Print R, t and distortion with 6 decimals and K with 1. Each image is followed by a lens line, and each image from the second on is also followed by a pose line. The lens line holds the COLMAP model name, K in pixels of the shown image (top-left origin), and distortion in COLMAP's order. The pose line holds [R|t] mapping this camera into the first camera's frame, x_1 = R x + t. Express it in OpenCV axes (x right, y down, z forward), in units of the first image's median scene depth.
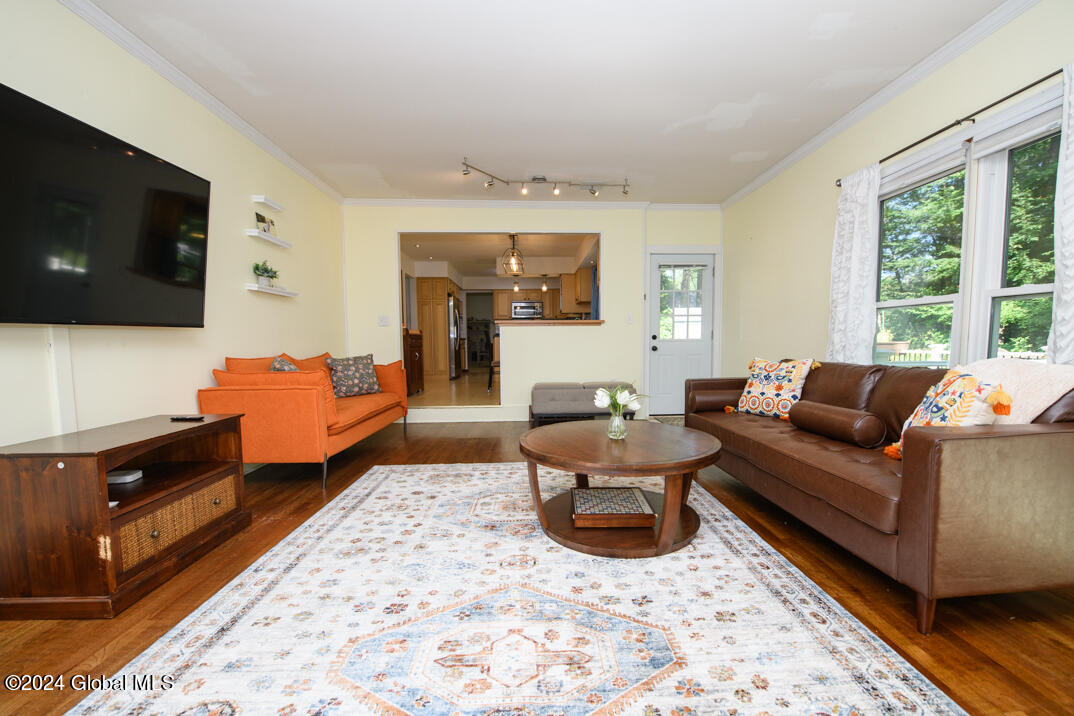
lens RADIAL K [[436.7, 0, 541.6], [0, 436.7, 375.3], [0, 0, 1]] dist [-0.012292, -0.002201]
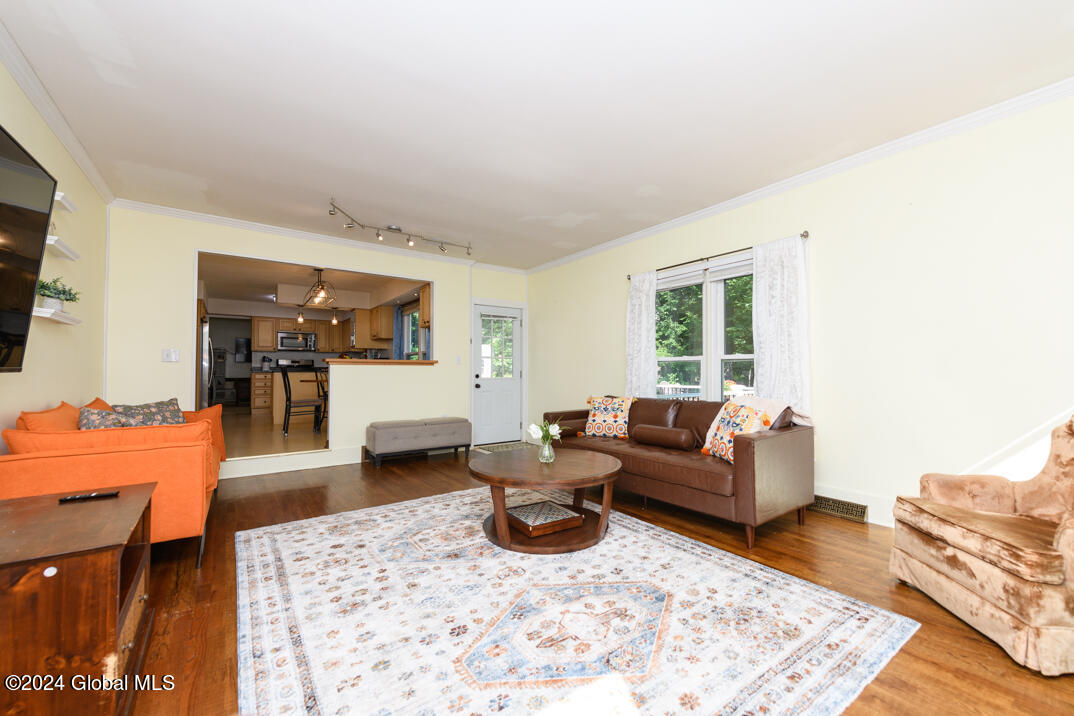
lens RADIAL K [[436.7, 0, 533.5], [0, 436.7, 368.0], [0, 0, 1]] dist [-0.012292, -0.002201]
pose [[0.838791, 0.008973, 0.544380, -0.470964], [0.038708, 0.996351, -0.076065, -0.031695], [-0.543076, 0.084874, 0.835383, -0.065357]]
